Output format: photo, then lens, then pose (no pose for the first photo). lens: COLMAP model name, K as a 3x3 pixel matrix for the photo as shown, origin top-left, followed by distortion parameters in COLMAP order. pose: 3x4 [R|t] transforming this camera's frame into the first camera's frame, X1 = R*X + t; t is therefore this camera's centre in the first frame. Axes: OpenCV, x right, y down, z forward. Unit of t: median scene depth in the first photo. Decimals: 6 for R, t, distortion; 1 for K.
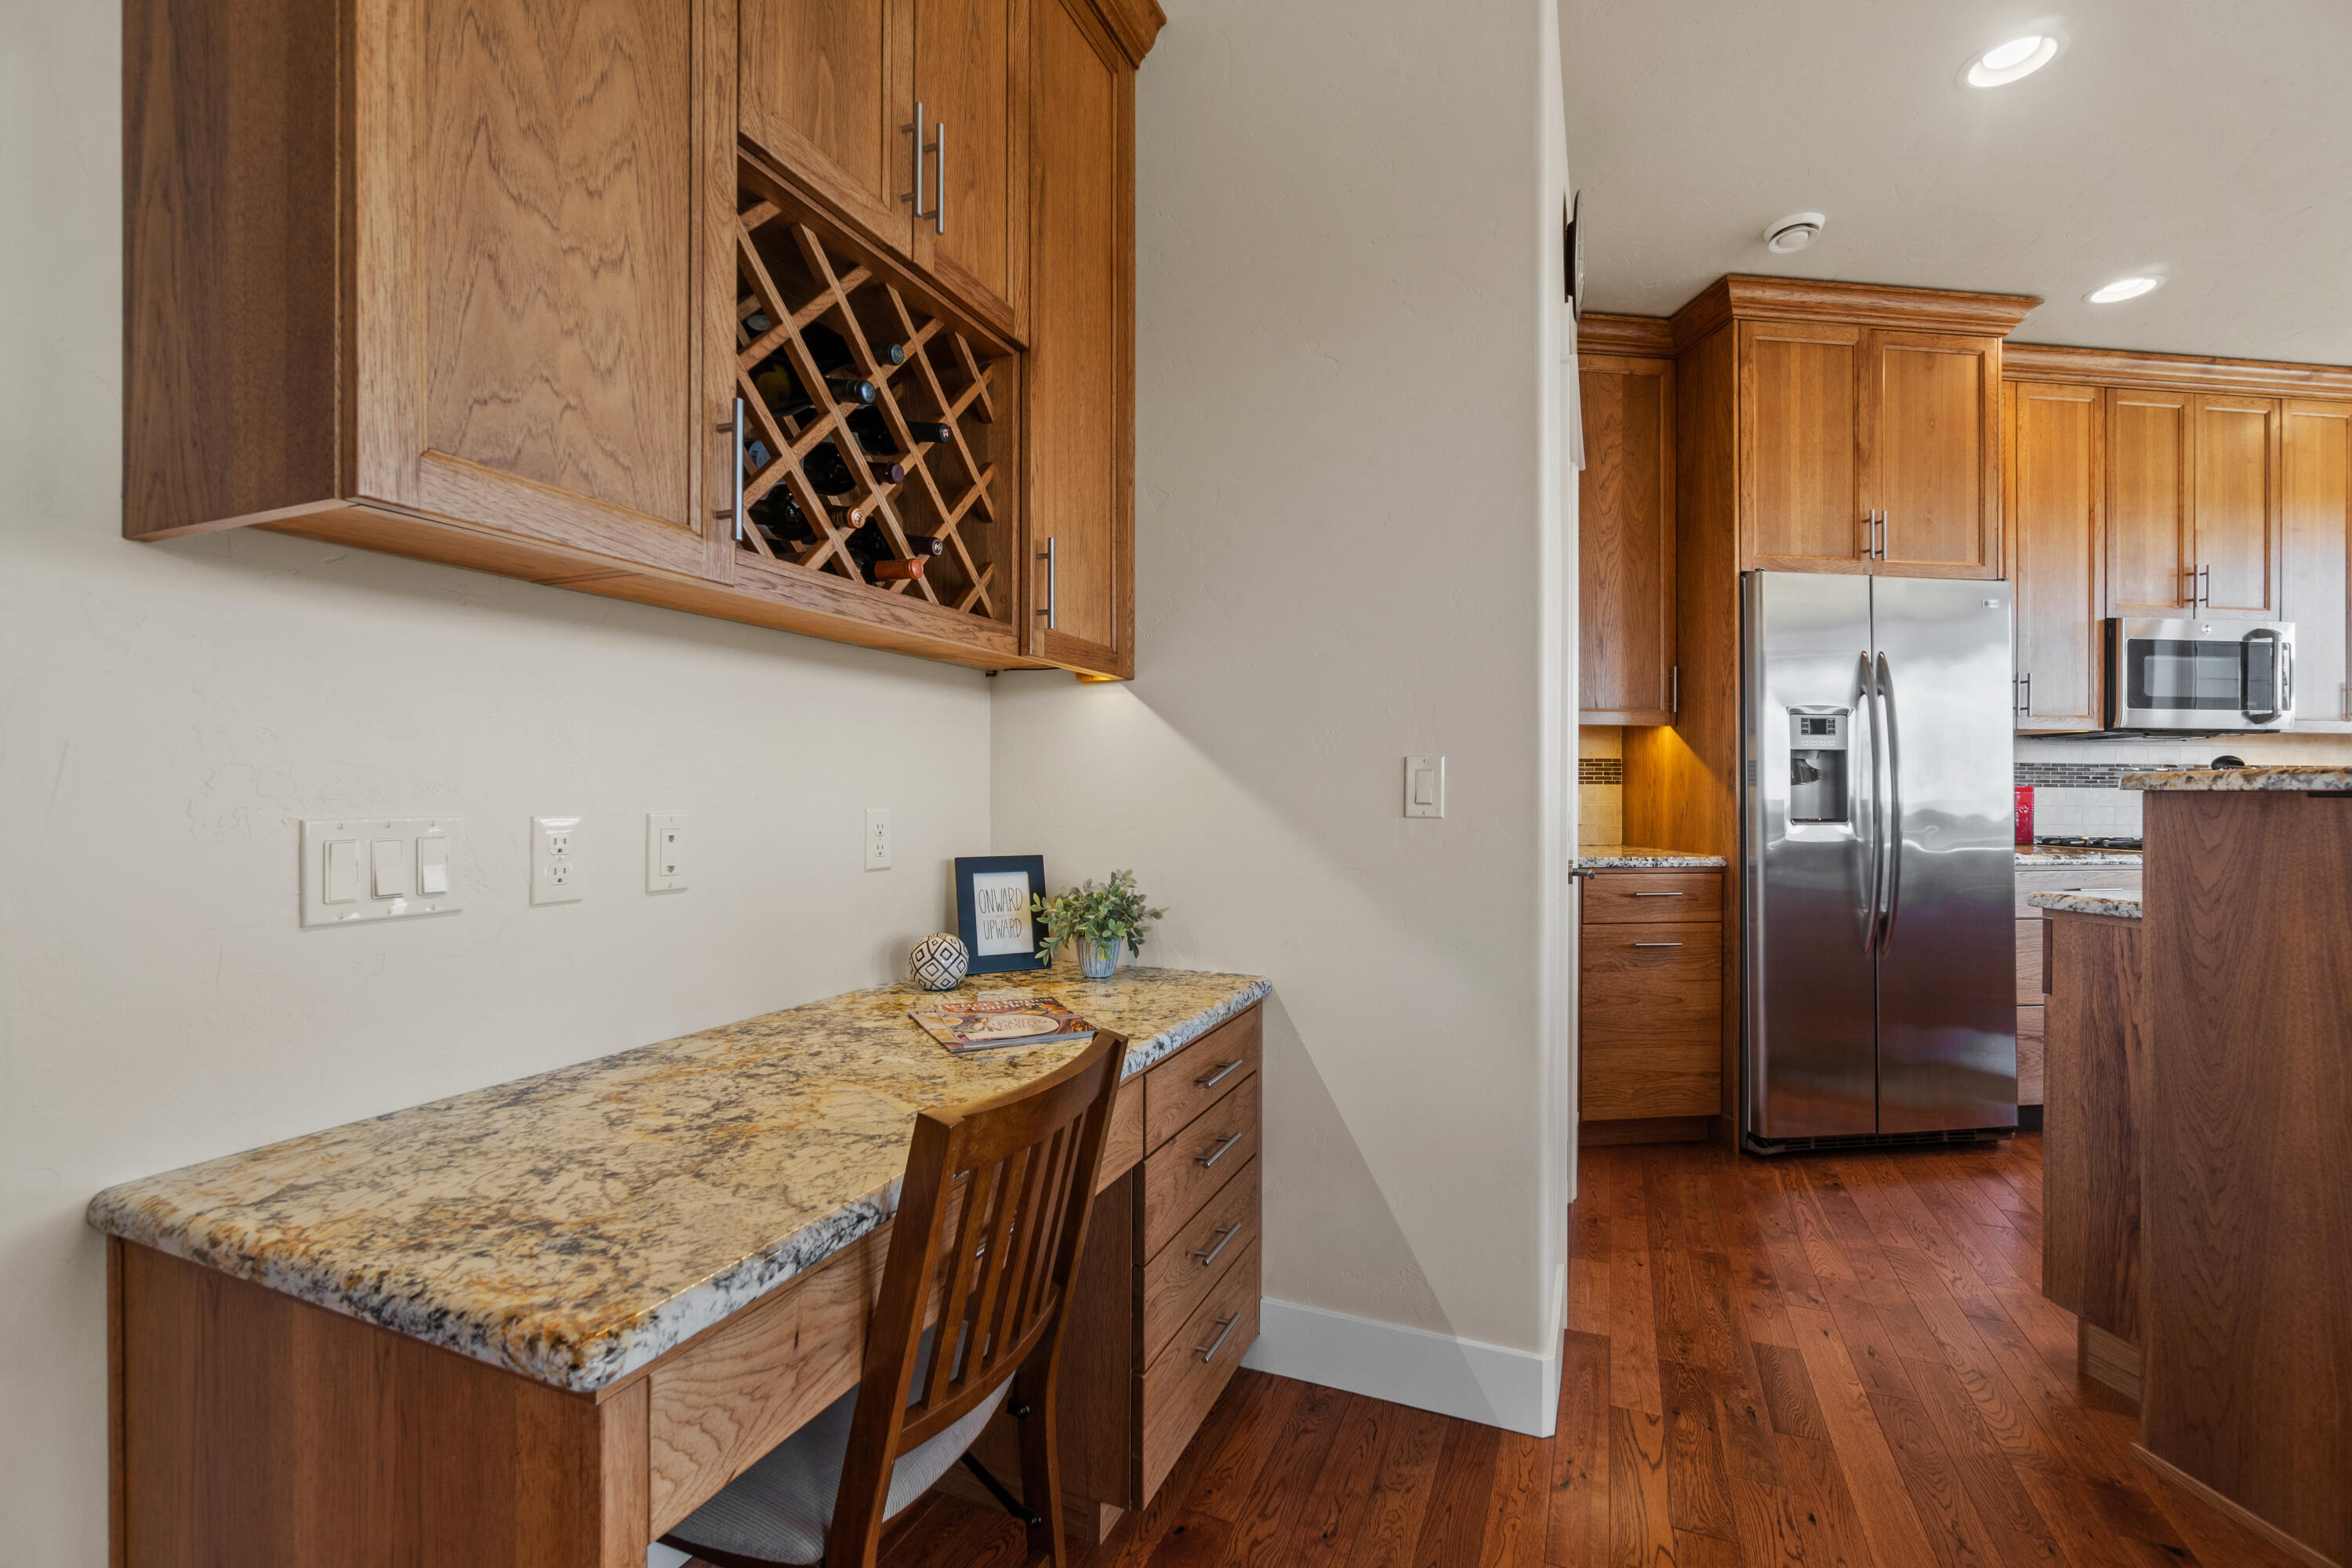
lens RADIAL K [[1010.2, 0, 1190.1], [0, 1010.2, 793.1], [0, 0, 1]] dist [-0.005689, 0.000571]
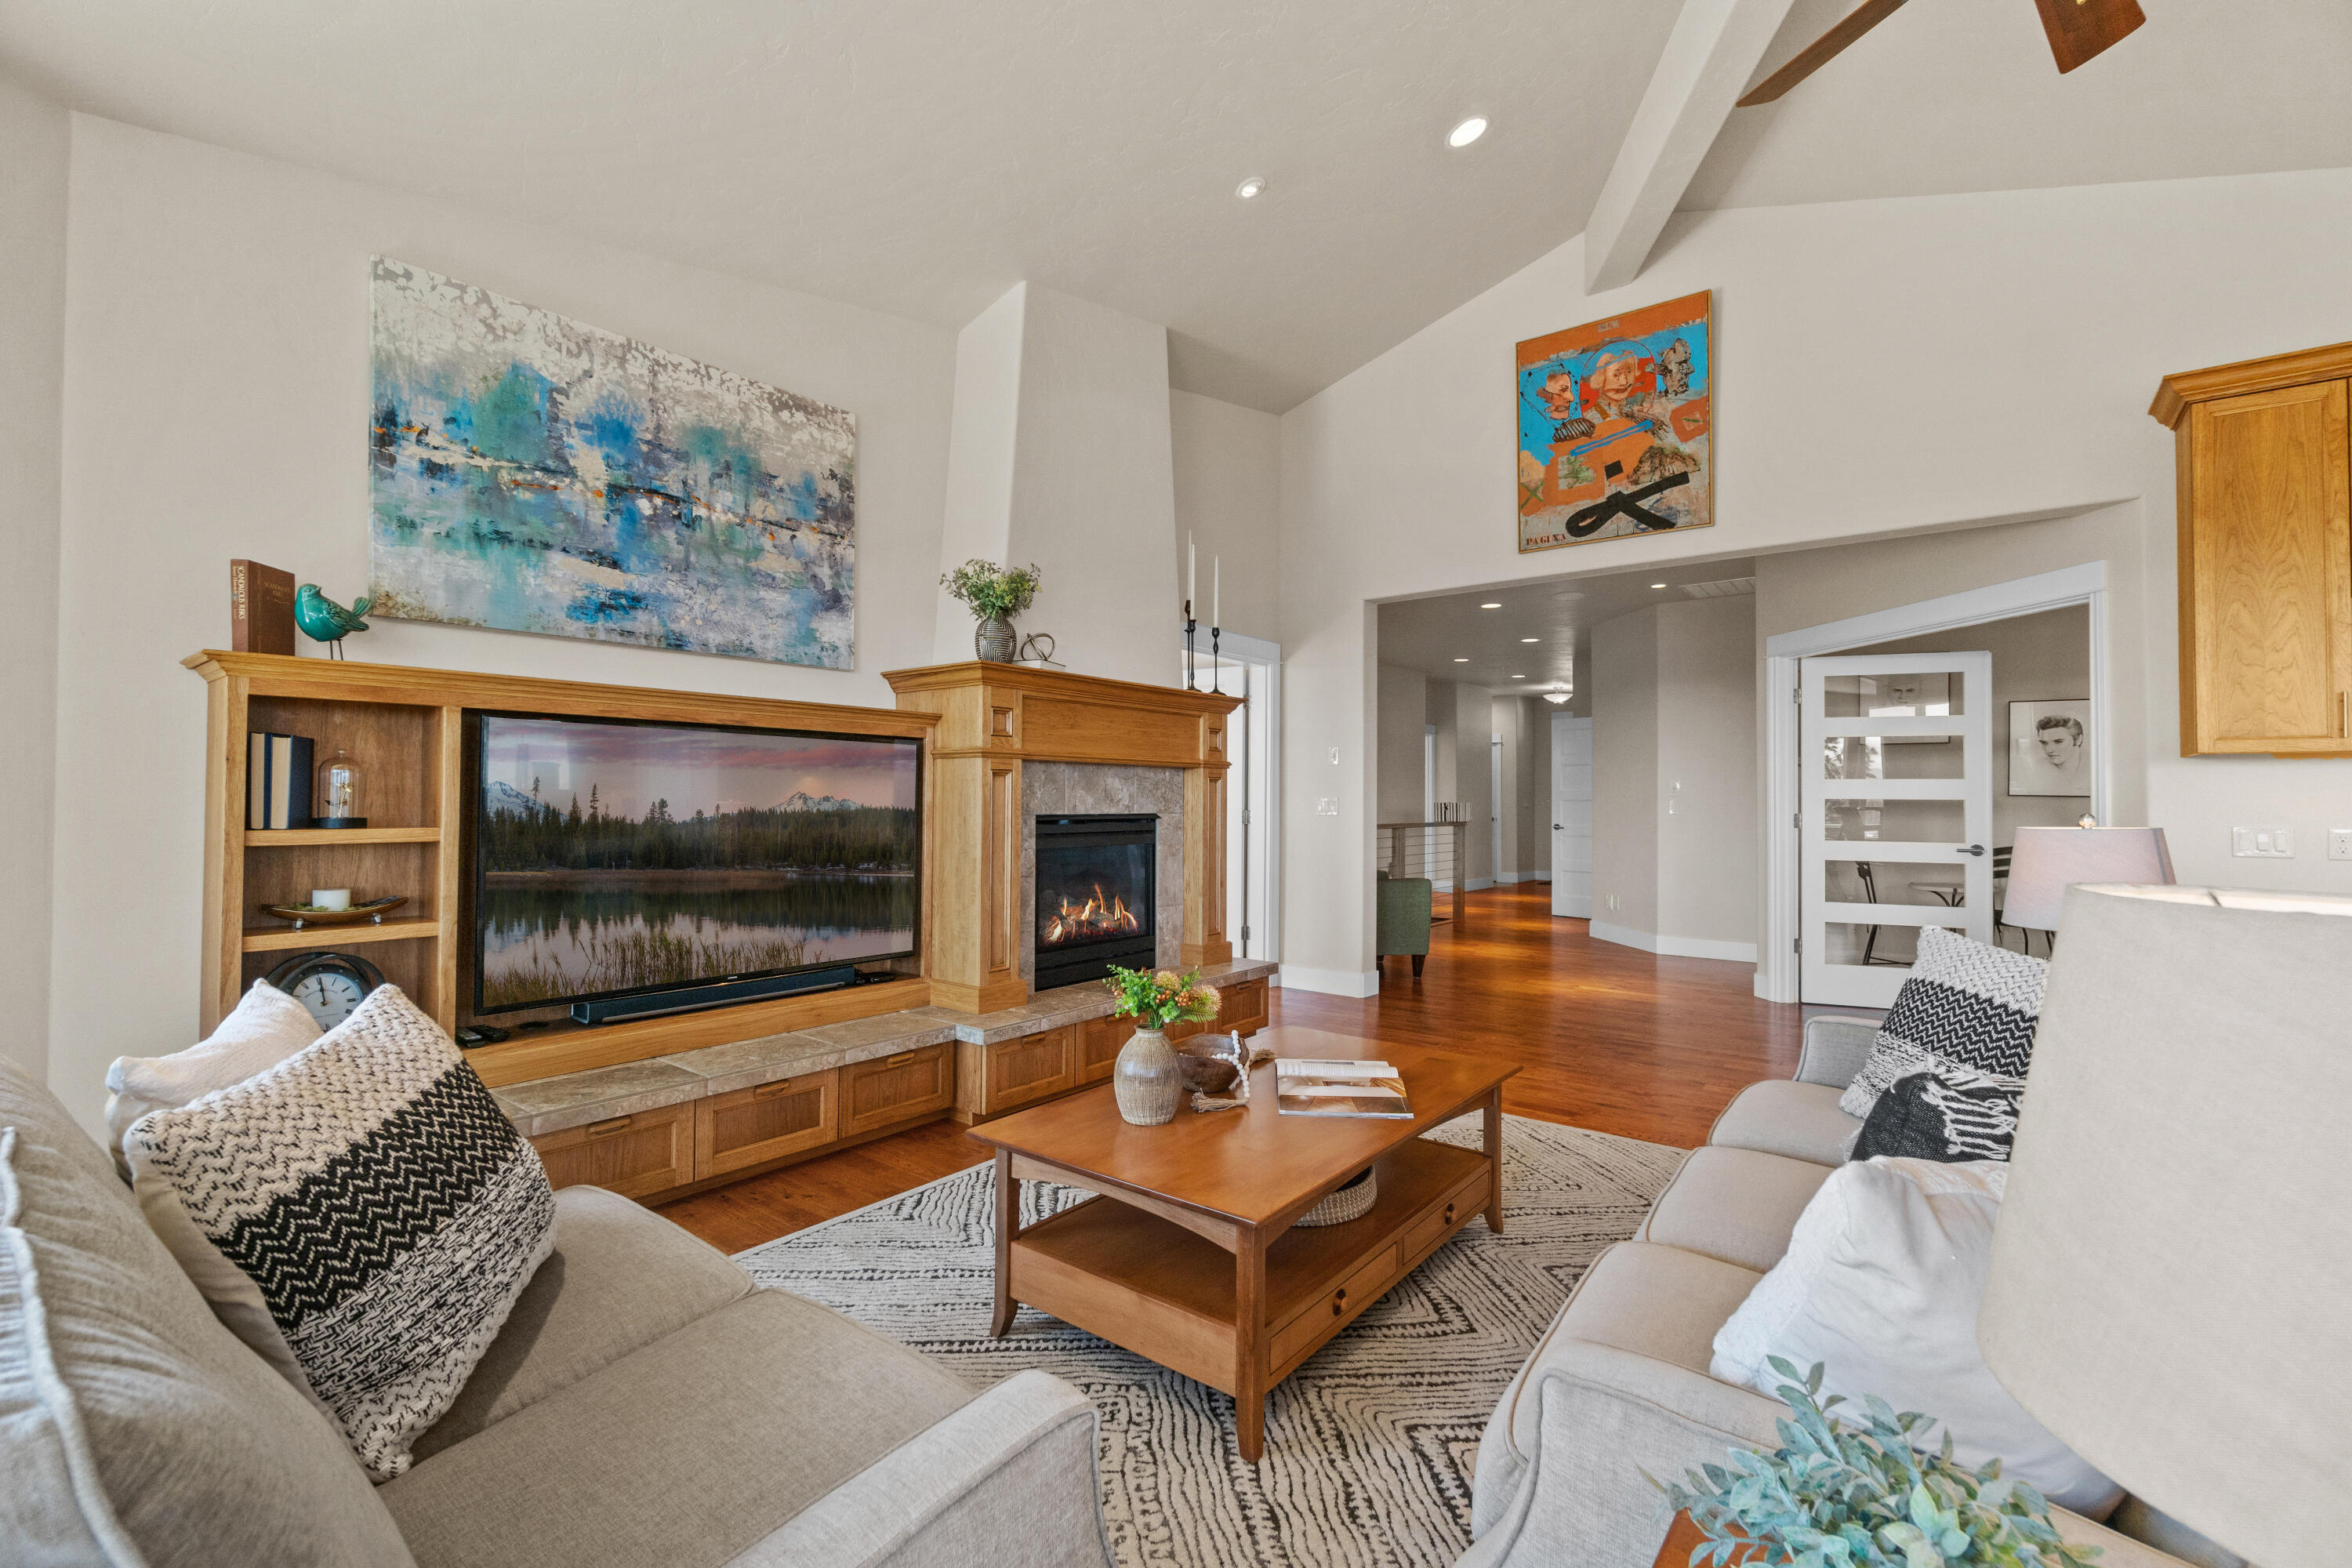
lens RADIAL K [[1010.2, 0, 1190.1], [0, 1010.2, 793.1], [0, 0, 1]] dist [-0.005689, 0.000571]
pose [[-0.270182, -0.012922, -0.962723, 1.174315], [-0.006727, 0.999911, -0.011533, -0.006275], [0.962786, 0.003360, -0.270245, -0.531986]]
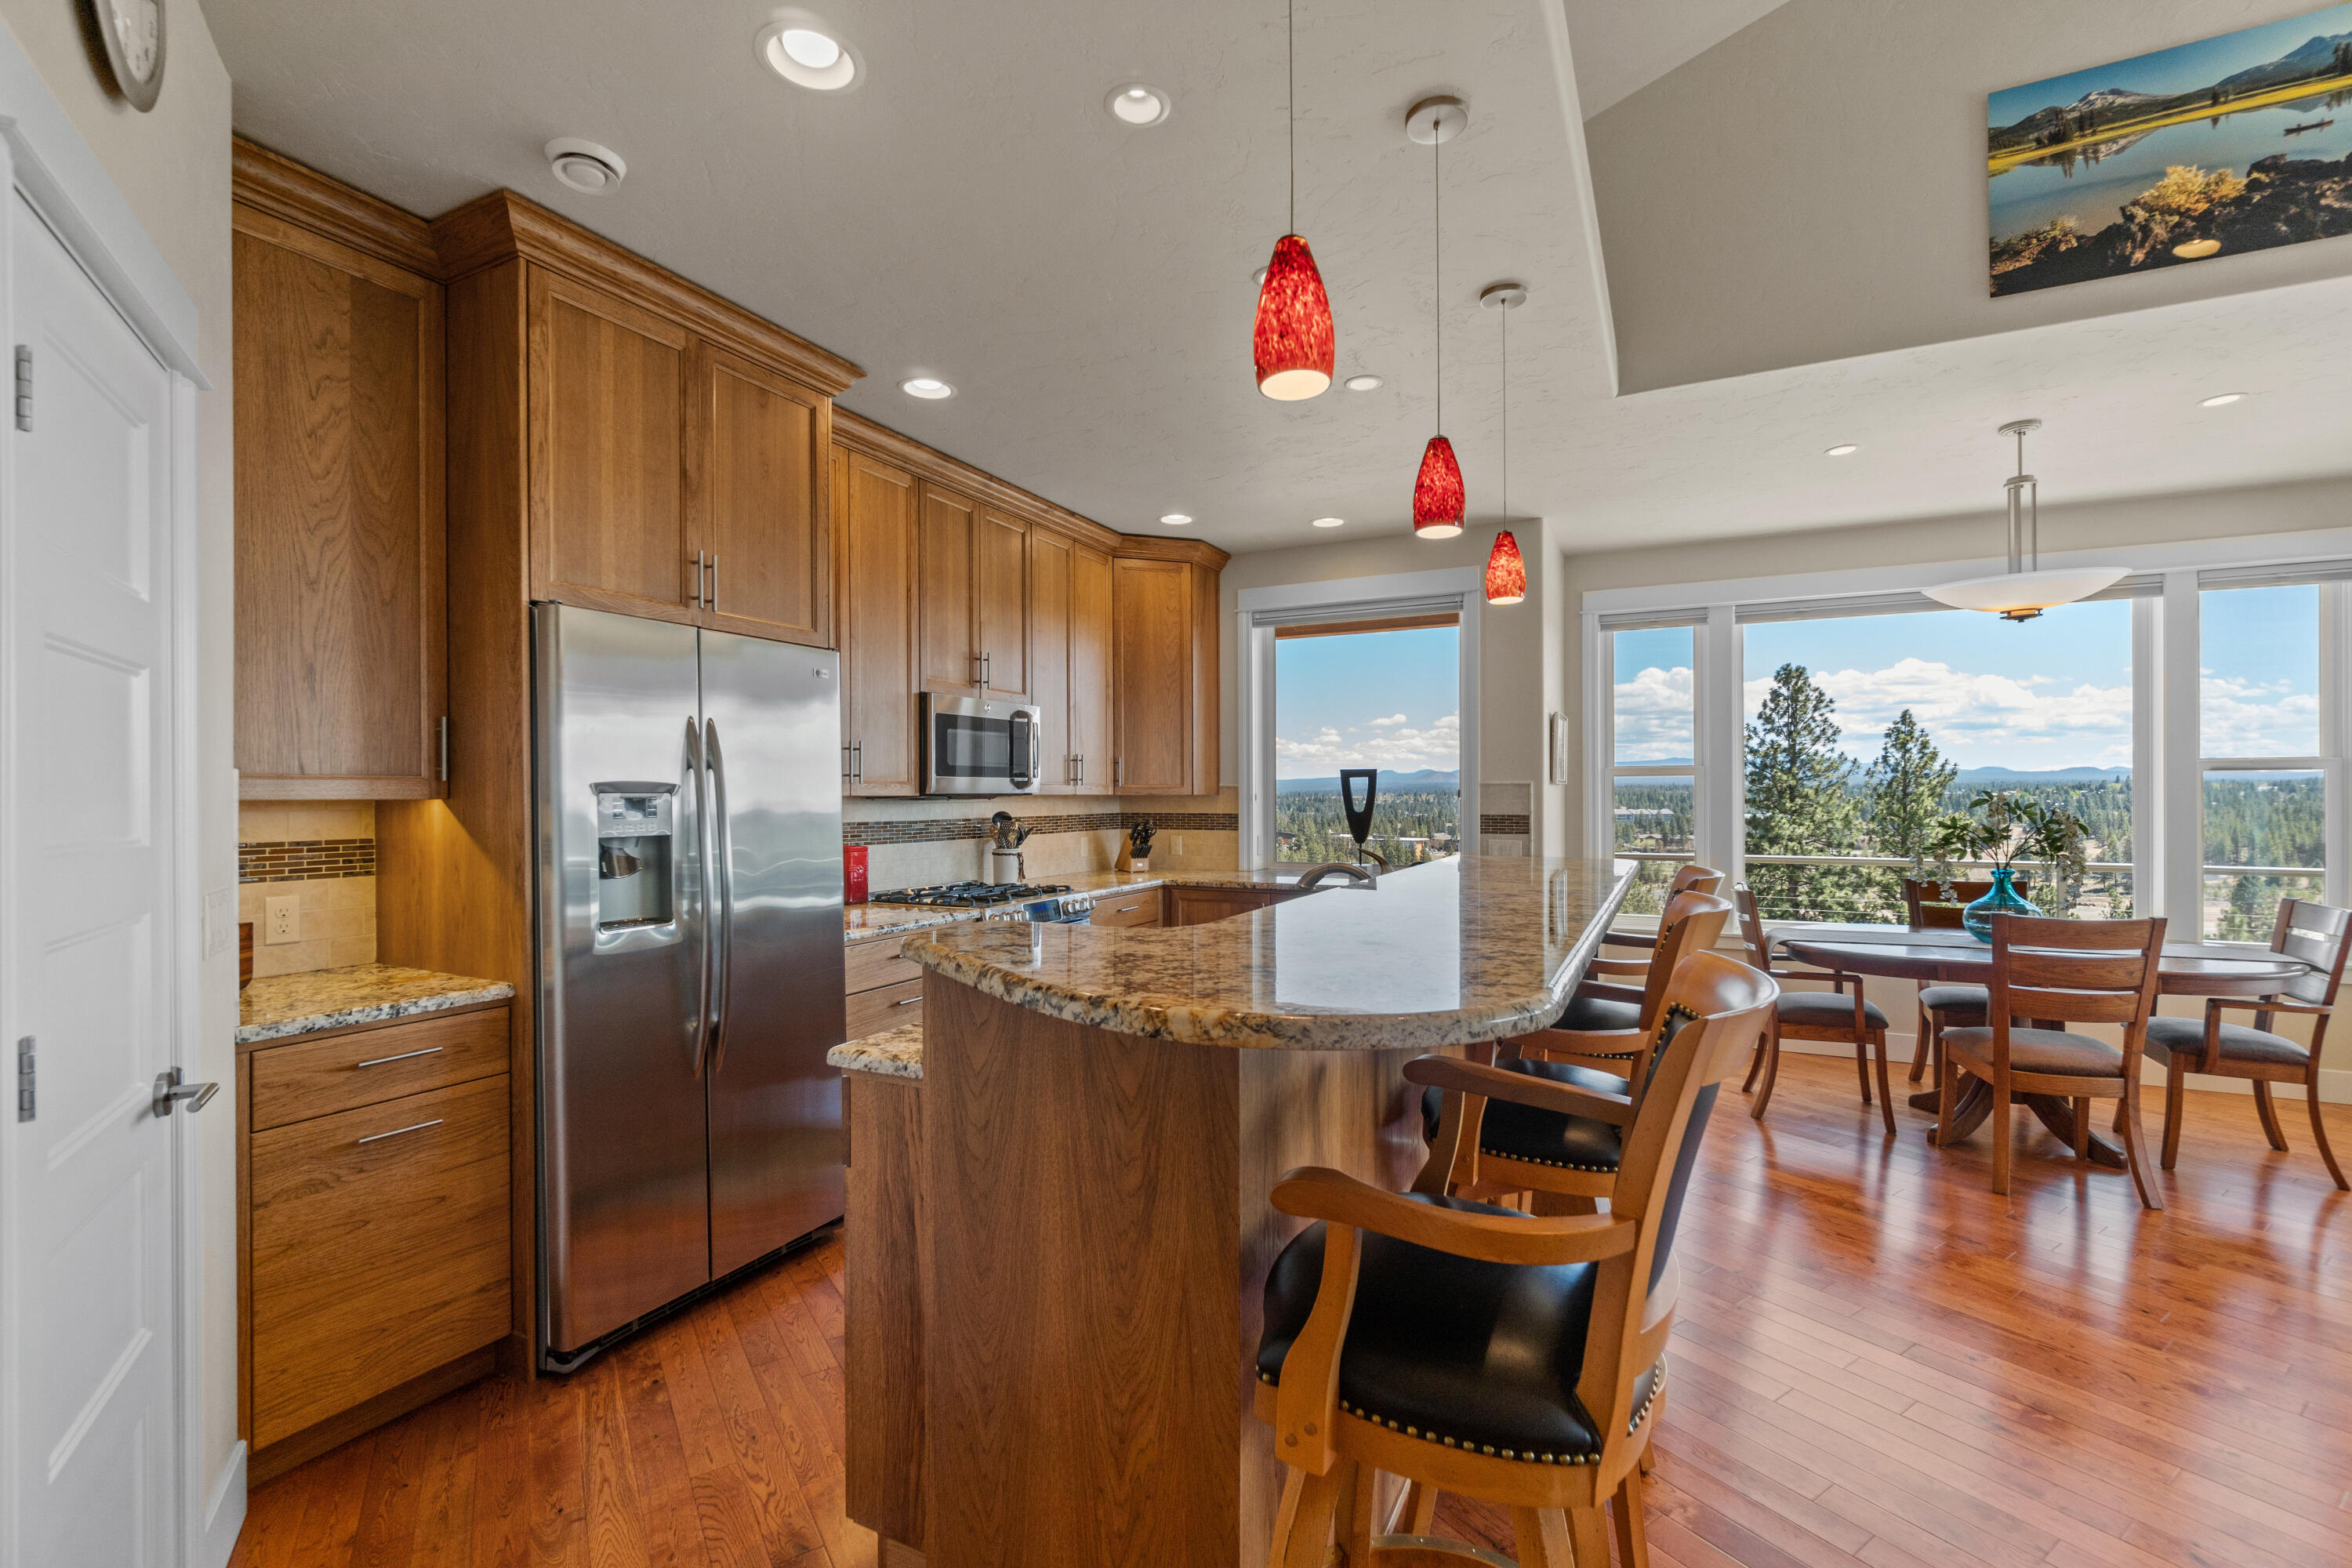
lens RADIAL K [[1010.2, 0, 1190.1], [0, 1010.2, 793.1], [0, 0, 1]] dist [-0.005689, 0.000571]
pose [[0.555279, -0.004127, 0.831654, 0.193648], [0.005928, 0.999982, 0.001005, -0.073528], [-0.831643, 0.004372, 0.555294, 0.179315]]
